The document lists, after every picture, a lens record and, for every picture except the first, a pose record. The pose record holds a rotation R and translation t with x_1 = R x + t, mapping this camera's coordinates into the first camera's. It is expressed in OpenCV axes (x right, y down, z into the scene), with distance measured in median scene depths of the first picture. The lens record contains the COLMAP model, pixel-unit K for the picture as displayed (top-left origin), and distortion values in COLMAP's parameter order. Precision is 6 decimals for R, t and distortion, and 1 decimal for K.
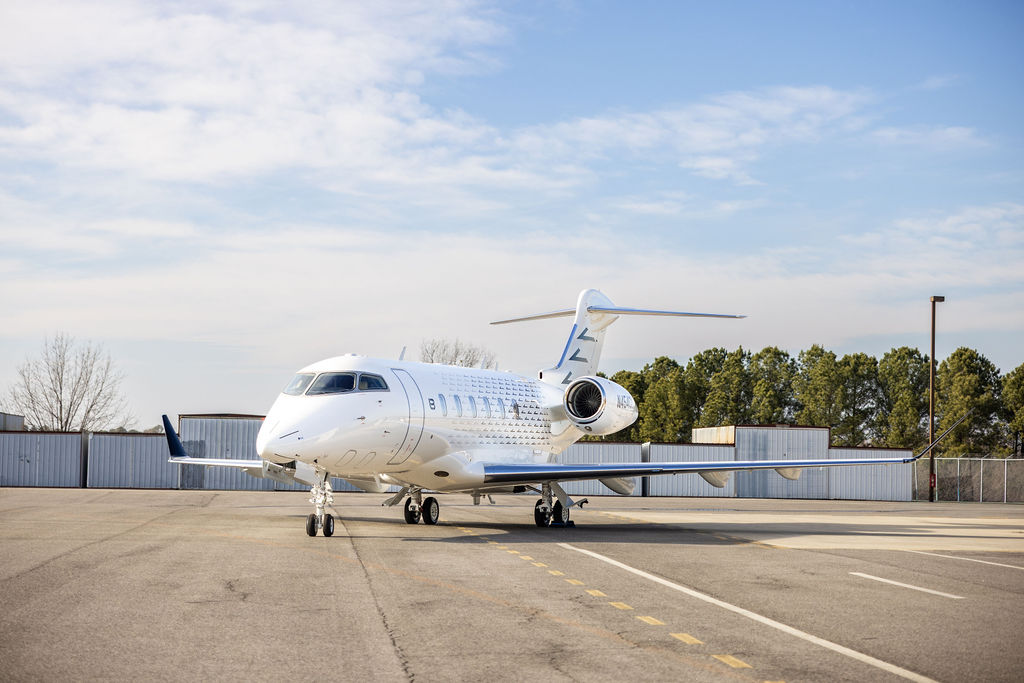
lens RADIAL K [[1987.3, 0, 511.2], [0, 1987.3, 440.6], [0, 0, 1]] dist [-0.047390, 0.397814]
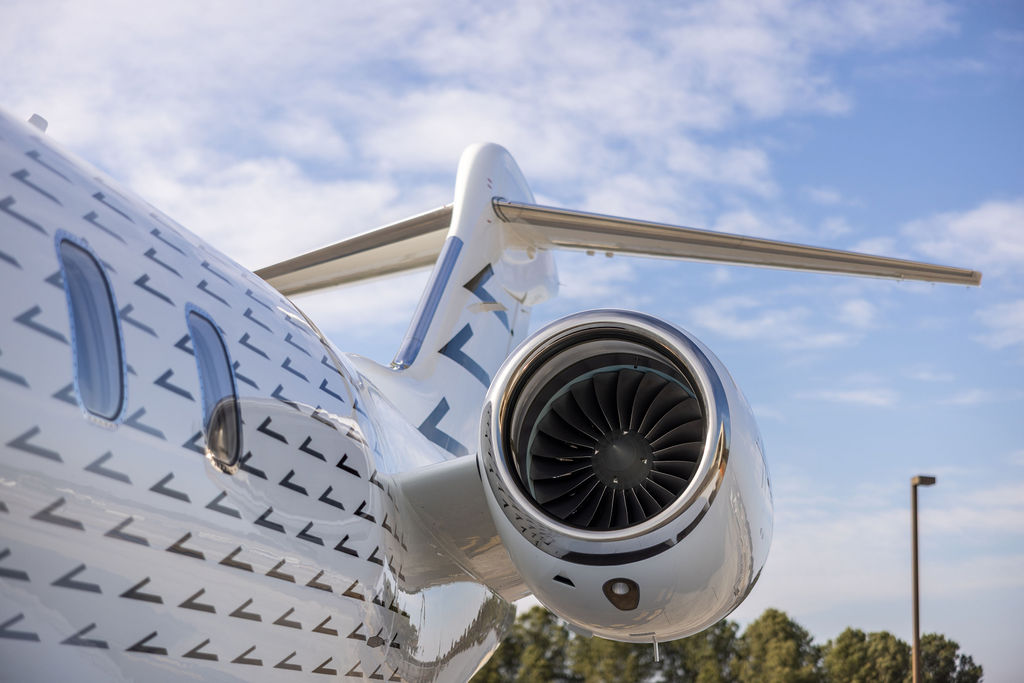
lens RADIAL K [[1987.3, 0, 511.2], [0, 1987.3, 440.6], [0, 0, 1]] dist [-0.047390, 0.397814]
pose [[0.988863, 0.031447, 0.145469, 0.000645], [-0.010636, 0.989855, -0.141683, 0.001491], [-0.148448, 0.138558, 0.979165, 0.218198]]
